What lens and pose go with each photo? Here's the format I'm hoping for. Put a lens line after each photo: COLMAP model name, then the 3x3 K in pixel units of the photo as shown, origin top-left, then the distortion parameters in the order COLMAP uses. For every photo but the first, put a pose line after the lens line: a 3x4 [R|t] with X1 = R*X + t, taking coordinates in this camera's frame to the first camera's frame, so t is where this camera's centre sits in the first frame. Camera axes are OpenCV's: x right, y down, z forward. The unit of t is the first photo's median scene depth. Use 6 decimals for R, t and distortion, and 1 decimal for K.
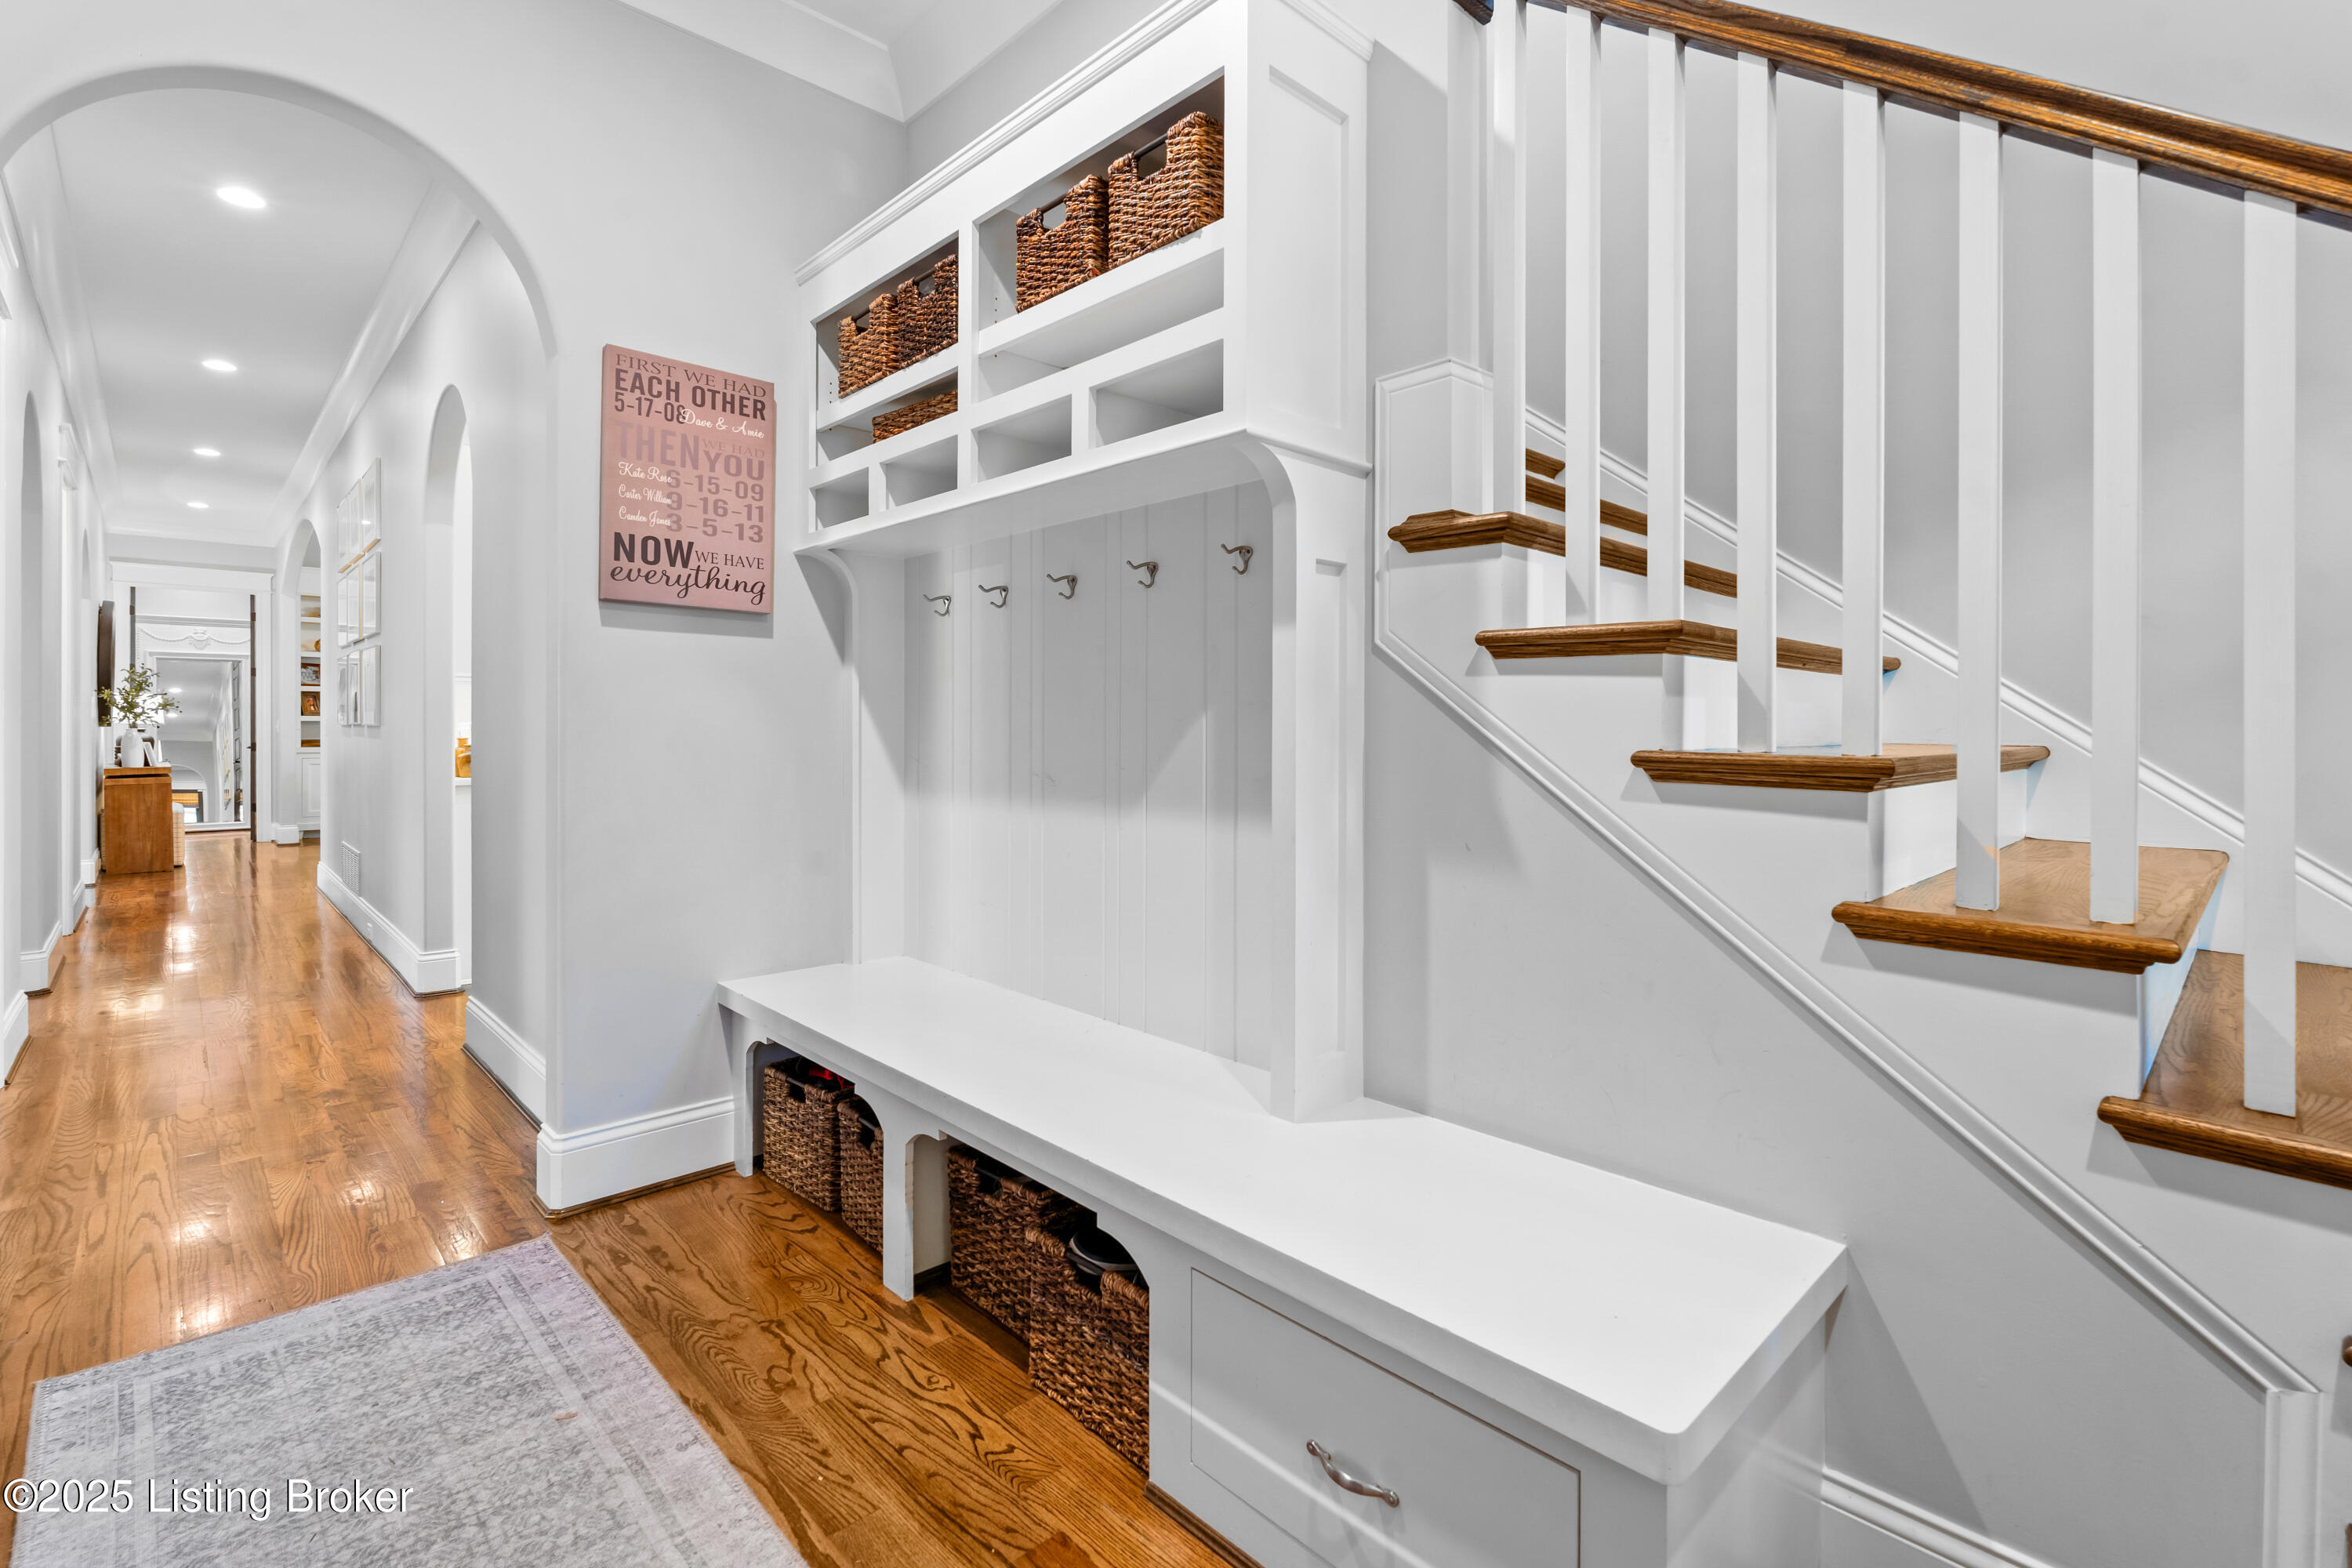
lens RADIAL K [[1056.3, 0, 1185.6], [0, 1056.3, 759.2], [0, 0, 1]] dist [-0.002963, -0.000033]
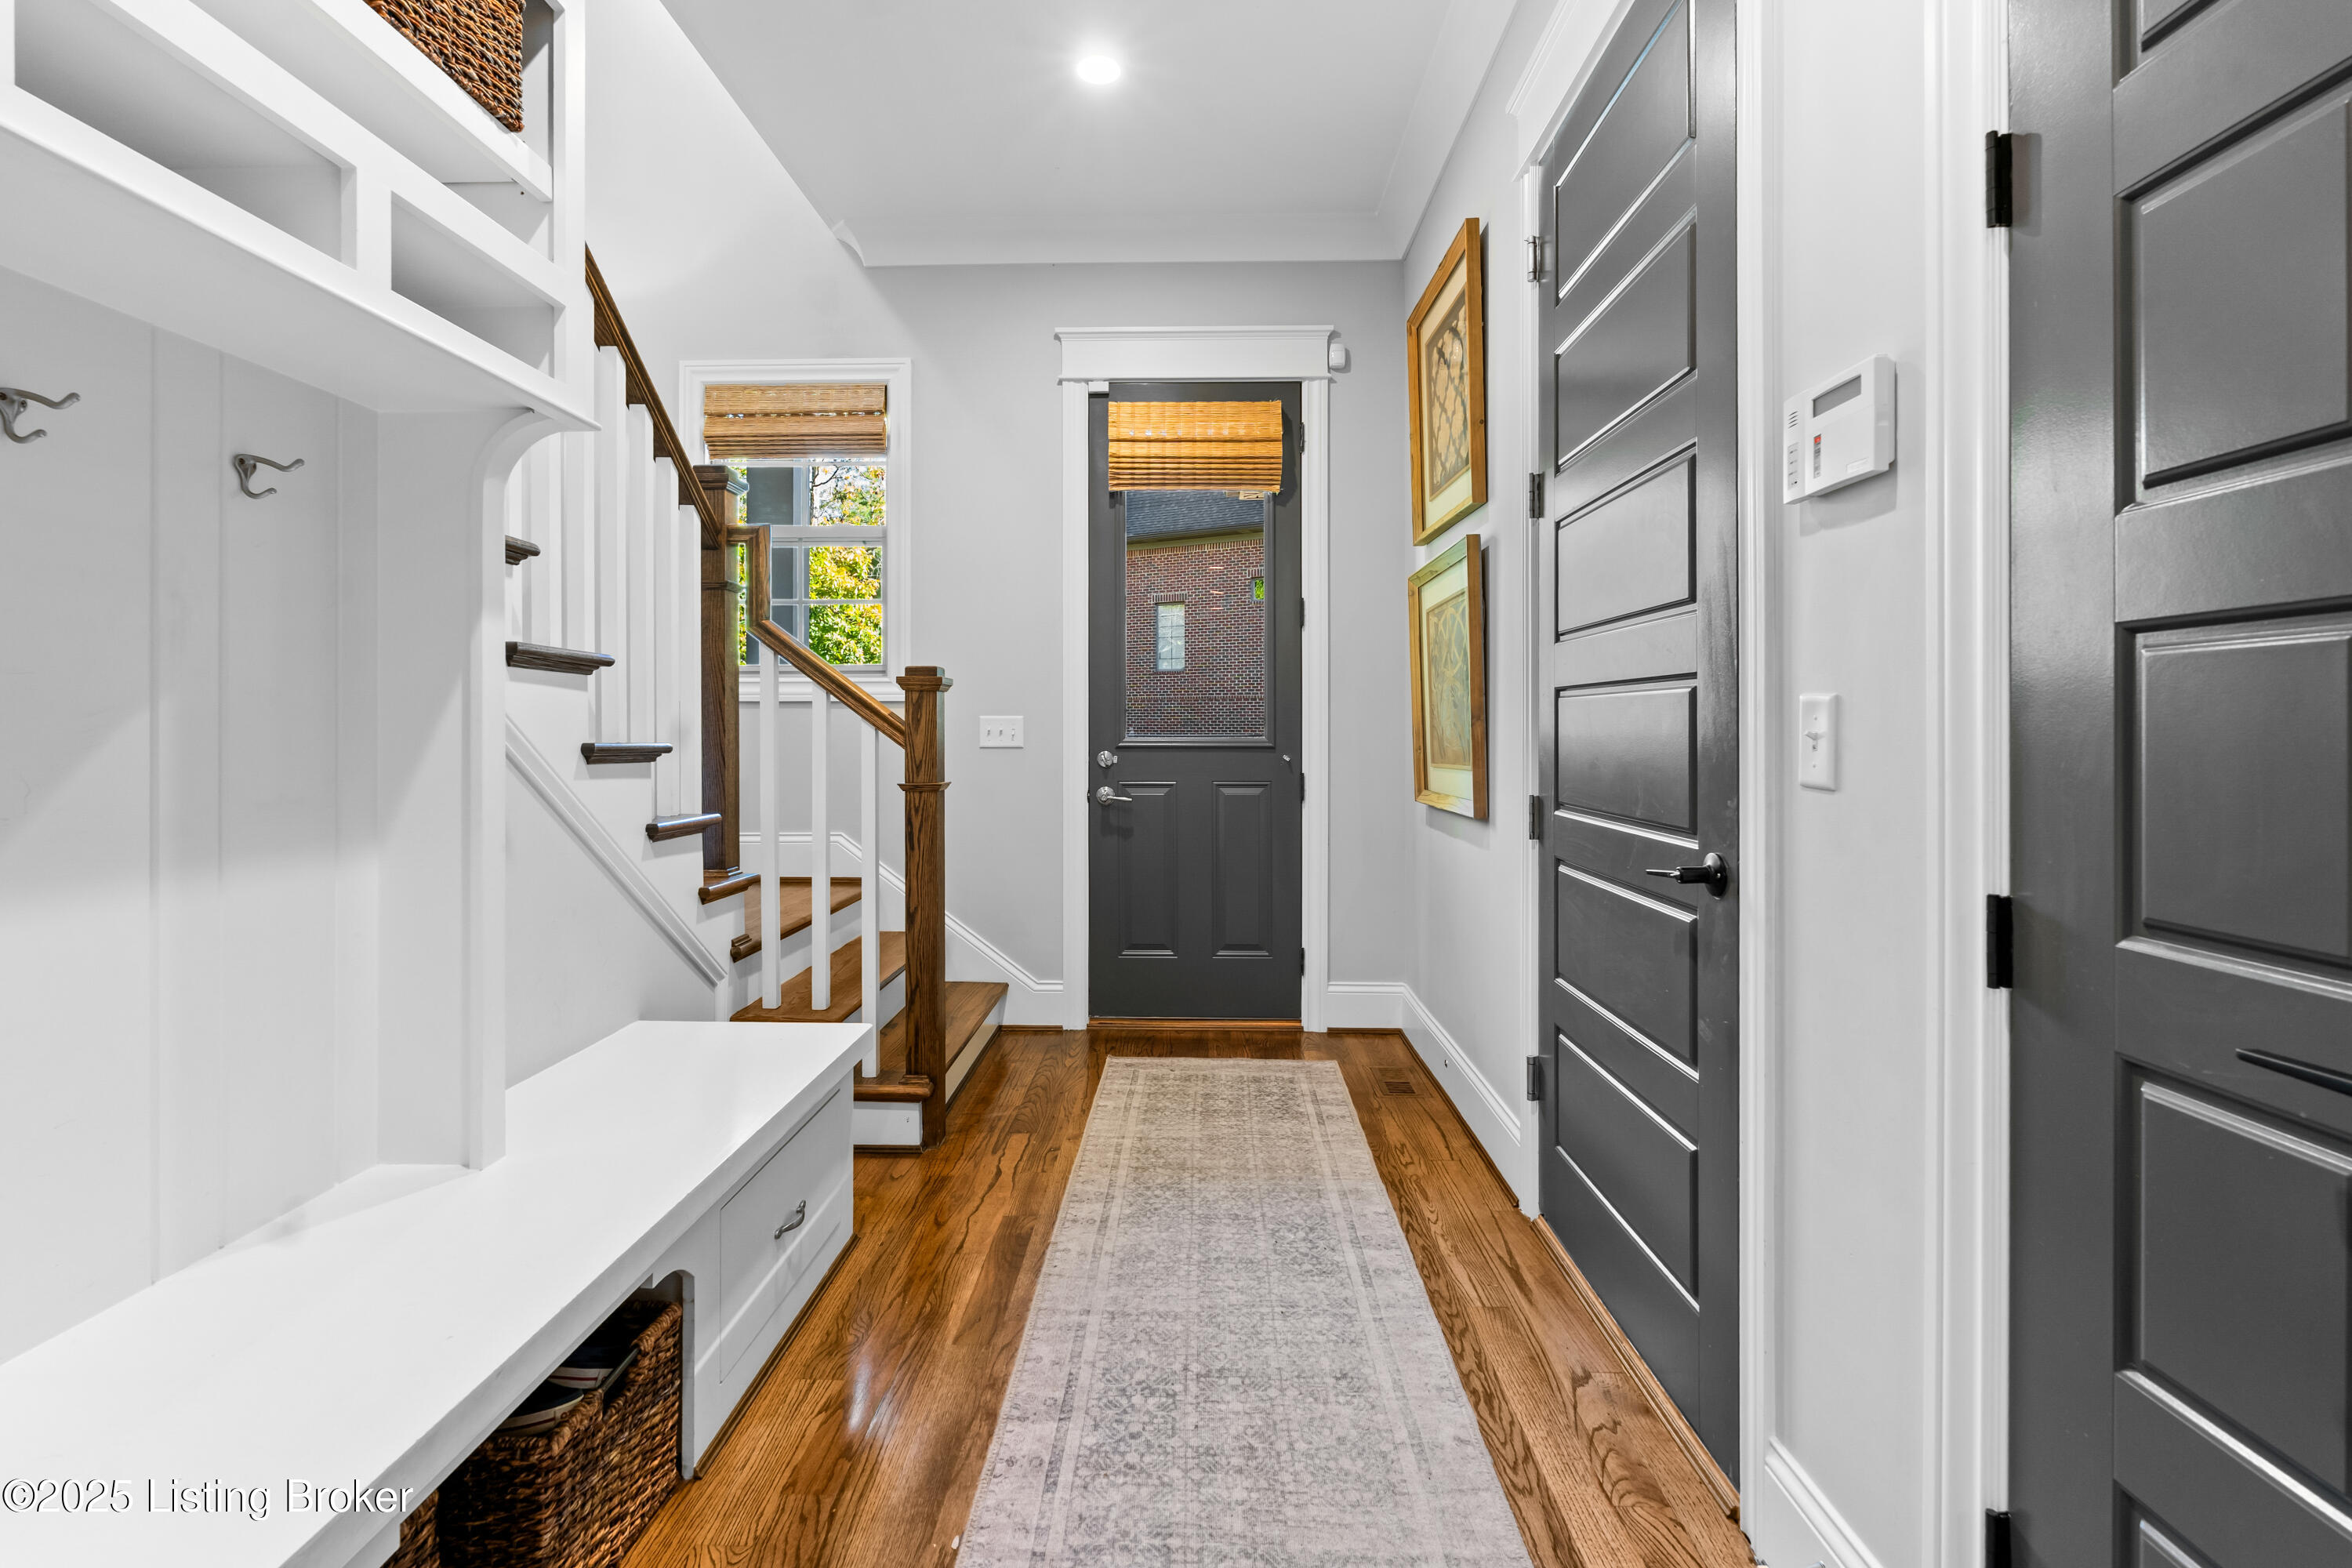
lens RADIAL K [[1056.3, 0, 1185.6], [0, 1056.3, 759.2], [0, 0, 1]] dist [-0.002963, -0.000033]
pose [[-0.704529, -0.011105, 0.709588, -1.395608], [0.004282, 0.999793, 0.019898, -0.013245], [-0.709662, 0.017058, -0.704336, 1.658144]]
